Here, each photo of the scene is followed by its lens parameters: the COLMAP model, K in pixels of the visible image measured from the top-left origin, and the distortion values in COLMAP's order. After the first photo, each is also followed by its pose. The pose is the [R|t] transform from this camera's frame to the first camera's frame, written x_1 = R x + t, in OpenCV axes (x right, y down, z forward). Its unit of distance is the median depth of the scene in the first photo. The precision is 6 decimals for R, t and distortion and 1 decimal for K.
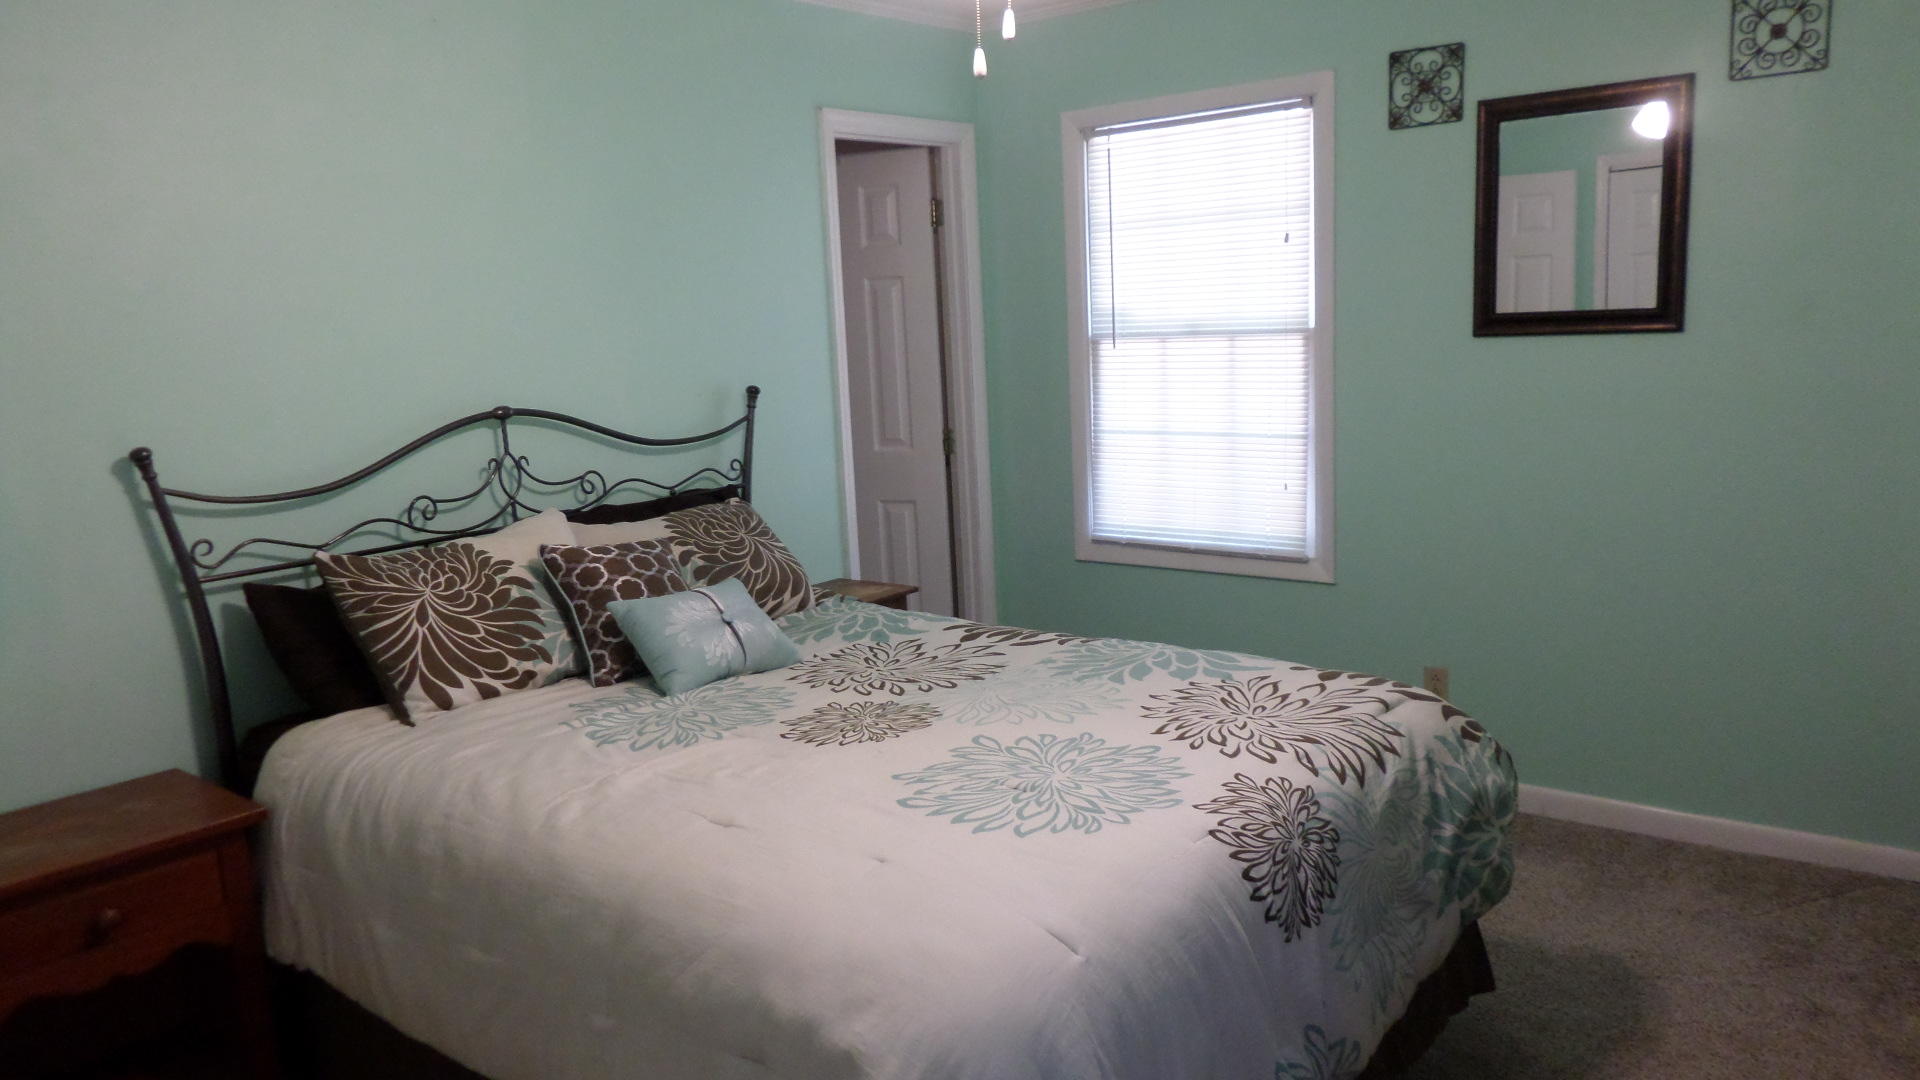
lens RADIAL K [[1354.9, 0, 957.4], [0, 1354.9, 540.7], [0, 0, 1]] dist [-0.010788, 0.004443]
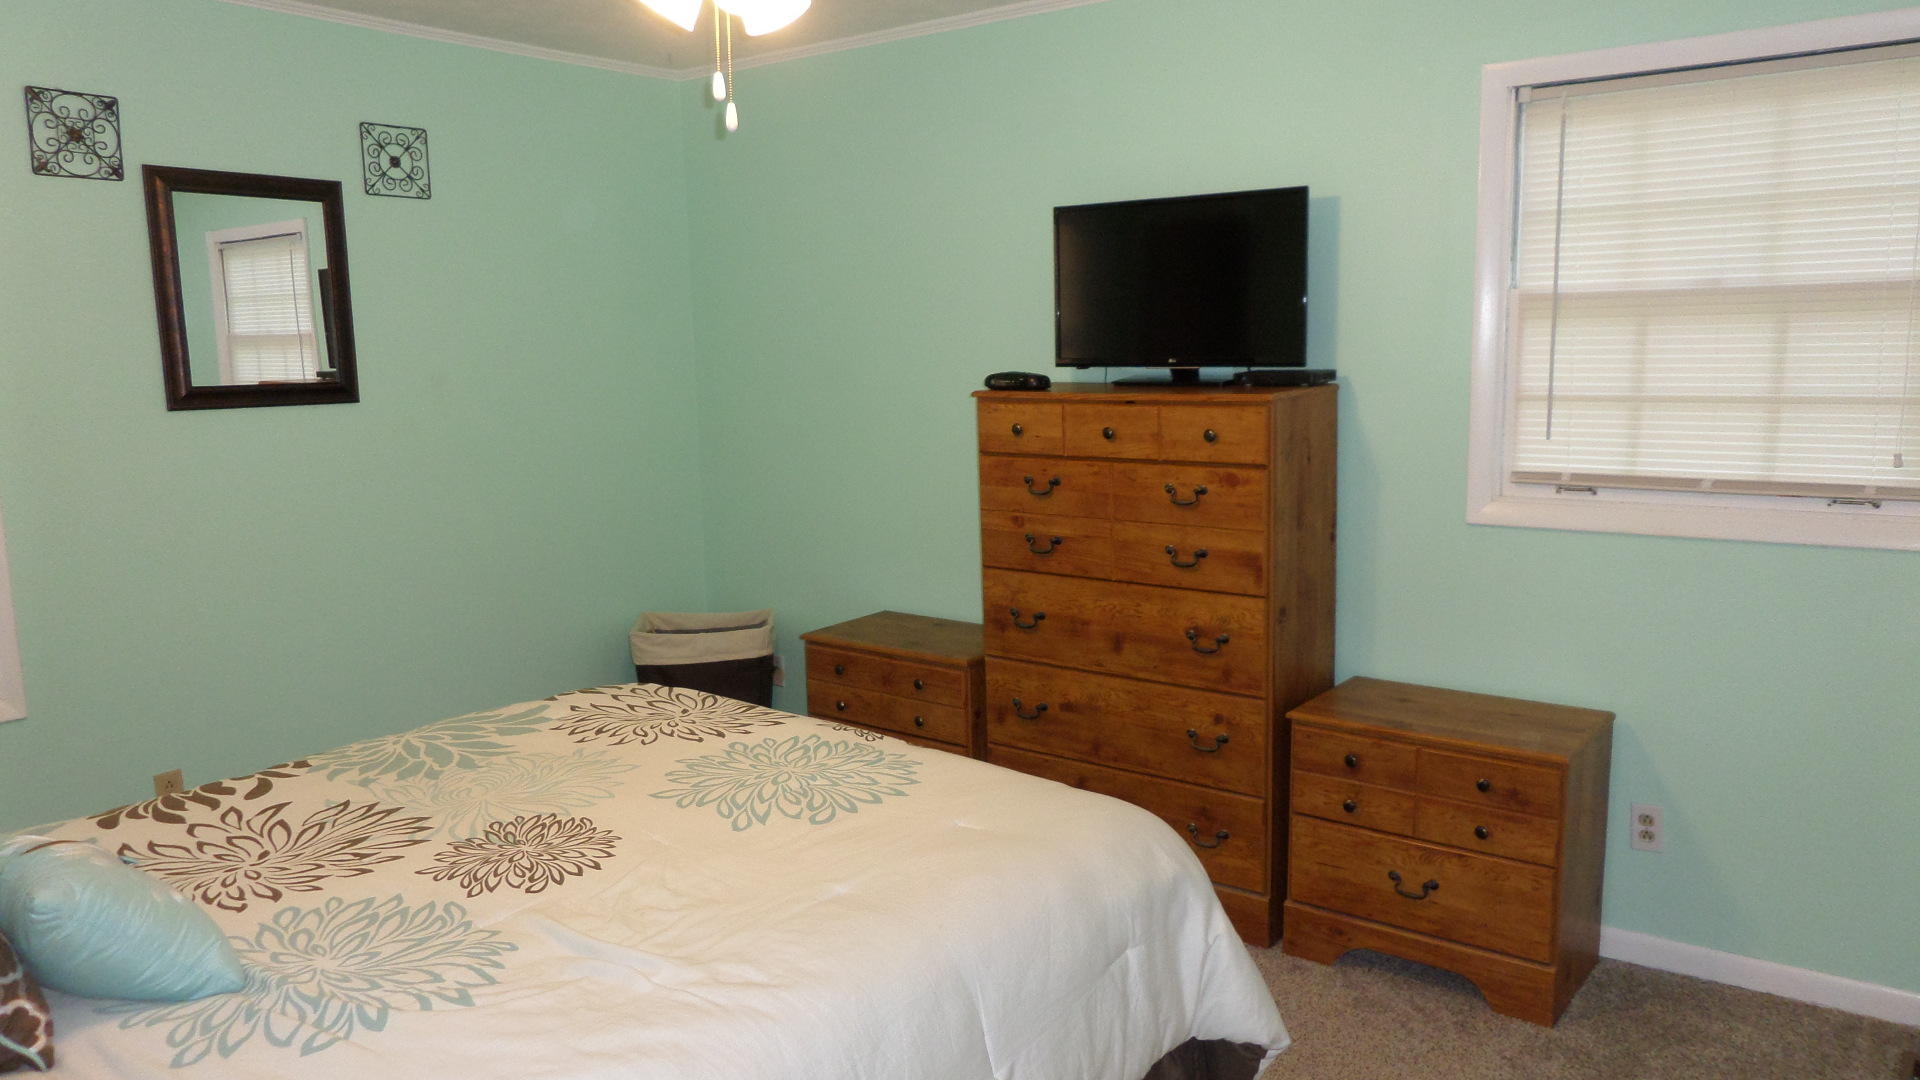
lens RADIAL K [[1354.9, 0, 957.8], [0, 1354.9, 543.9], [0, 0, 1]] dist [-0.010788, 0.004443]
pose [[-0.035349, -0.099266, 0.994433, -0.693968], [0.184674, 0.977269, 0.104117, -0.066610], [-0.982164, 0.187327, -0.016214, 0.578838]]
